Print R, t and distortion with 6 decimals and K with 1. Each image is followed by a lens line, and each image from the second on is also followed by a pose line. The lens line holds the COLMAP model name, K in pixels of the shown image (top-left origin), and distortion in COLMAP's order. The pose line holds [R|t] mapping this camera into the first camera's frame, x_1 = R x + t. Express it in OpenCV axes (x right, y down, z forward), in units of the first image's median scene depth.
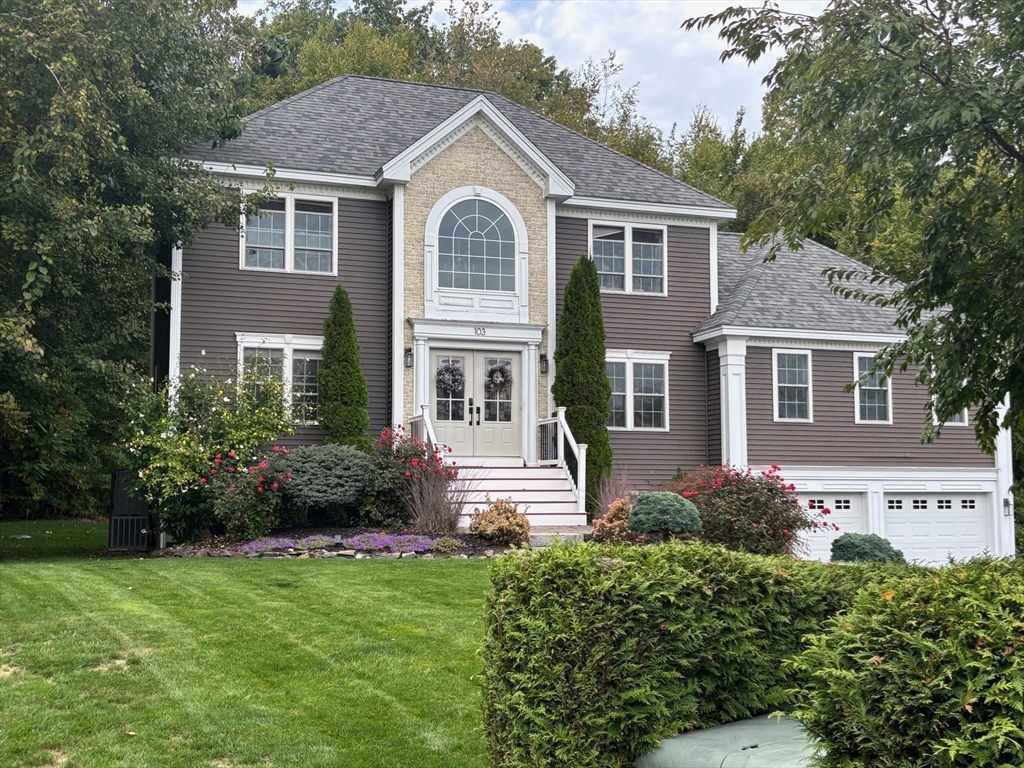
lens RADIAL K [[1222.1, 0, 516.5], [0, 1222.1, 392.5], [0, 0, 1]] dist [0.095393, 0.000000]
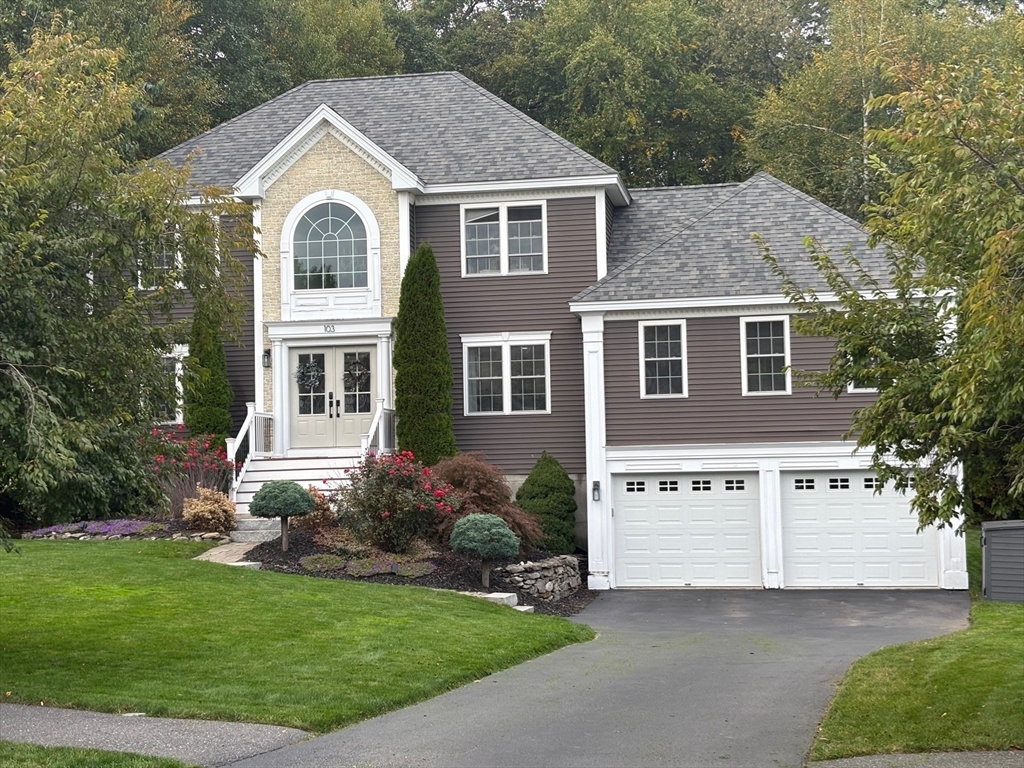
lens RADIAL K [[1501.9, 0, 506.1], [0, 1501.9, 384.5], [0, 0, 1]] dist [0.085044, 0.000000]
pose [[0.869228, -0.047983, -0.492078, 0.710056], [0.061592, 0.998035, 0.011478, -0.007252], [0.490560, -0.040285, 0.870476, -0.054656]]
